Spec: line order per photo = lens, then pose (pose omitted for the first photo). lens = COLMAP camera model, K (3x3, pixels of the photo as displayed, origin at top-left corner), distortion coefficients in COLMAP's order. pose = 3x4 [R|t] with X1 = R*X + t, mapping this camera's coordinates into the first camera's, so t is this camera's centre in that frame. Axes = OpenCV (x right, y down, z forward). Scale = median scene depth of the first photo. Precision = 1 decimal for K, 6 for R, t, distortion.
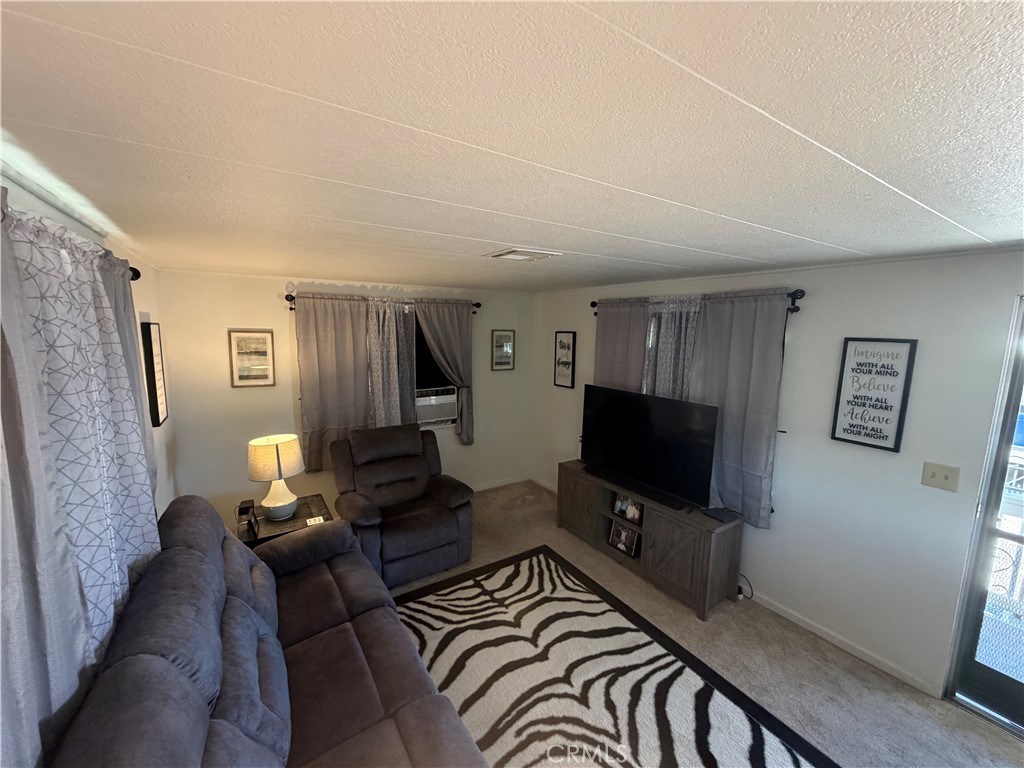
lens RADIAL K [[409.0, 0, 508.3], [0, 409.0, 384.5], [0, 0, 1]] dist [0.000391, 0.000086]
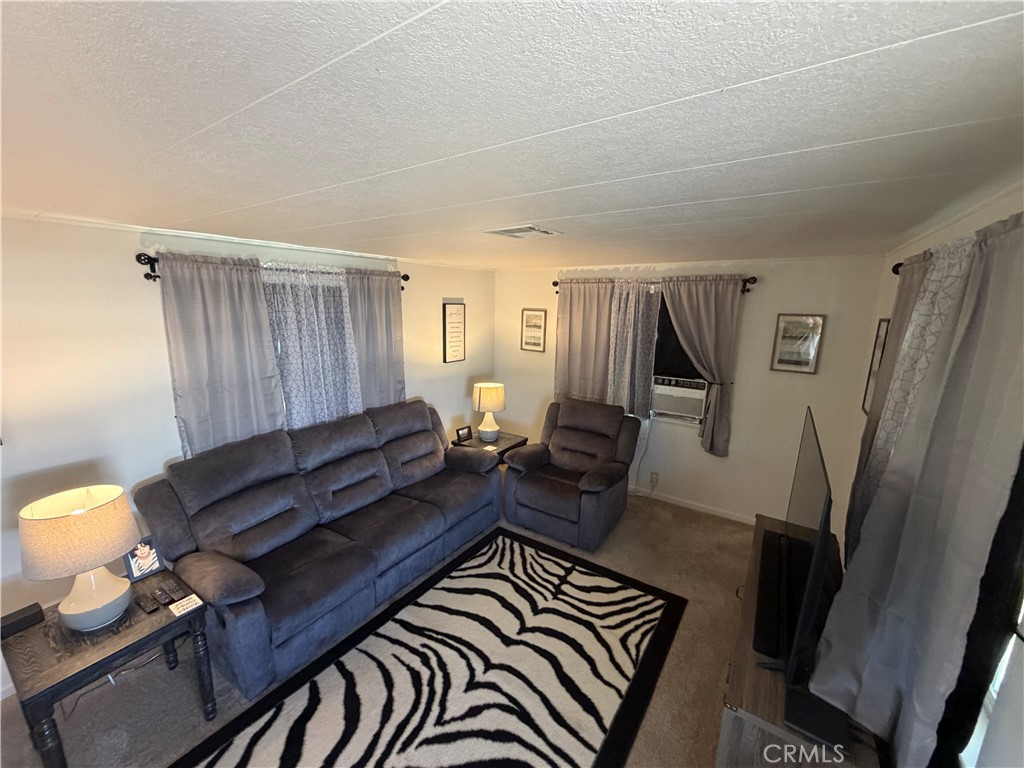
lens RADIAL K [[409.0, 0, 508.3], [0, 409.0, 384.5], [0, 0, 1]] dist [0.000391, 0.000086]
pose [[0.386004, 0.176310, -0.905492, 0.815210], [-0.139487, 0.981436, 0.131635, -0.072153], [0.911890, 0.075493, 0.403431, 0.516662]]
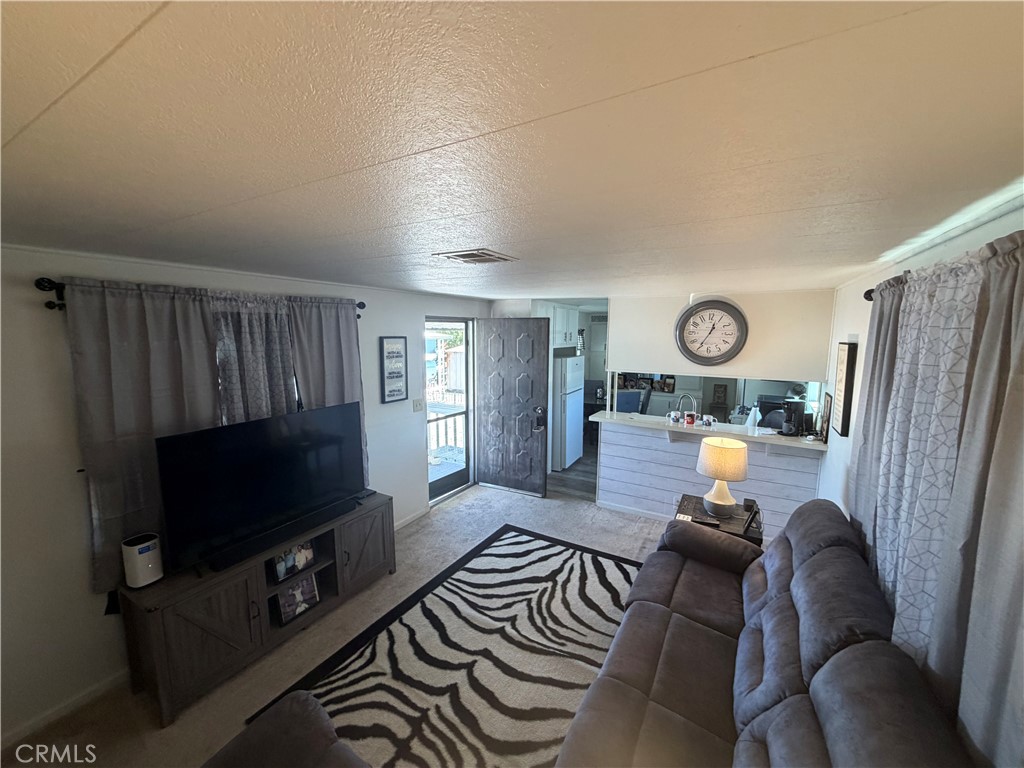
lens RADIAL K [[409.0, 0, 508.3], [0, 409.0, 384.5], [0, 0, 1]] dist [0.000391, 0.000086]
pose [[-0.447789, -0.135237, 0.883853, -0.714848], [0.115833, 0.971392, 0.207316, -0.188570], [-0.886605, 0.195213, -0.419314, 1.167678]]
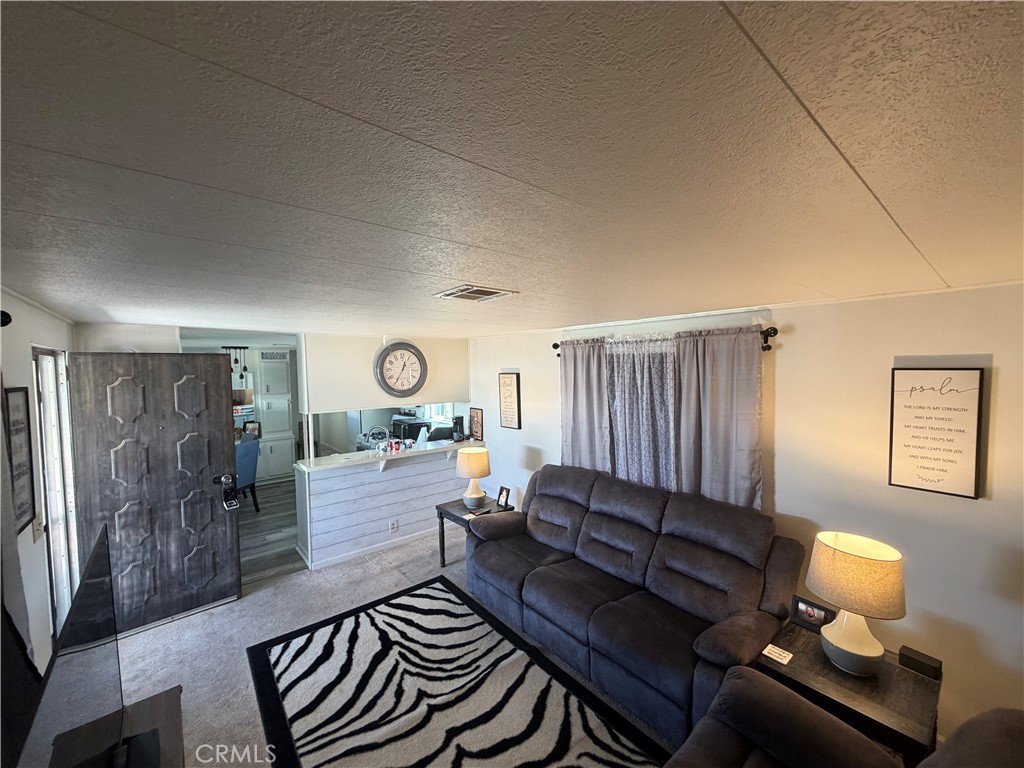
lens RADIAL K [[409.0, 0, 508.3], [0, 409.0, 384.5], [0, 0, 1]] dist [0.000391, 0.000086]
pose [[-0.993452, 0.003511, -0.114194, 0.057229], [-0.017485, 0.983080, 0.182340, -0.243651], [0.112902, 0.183142, -0.976582, 1.642588]]
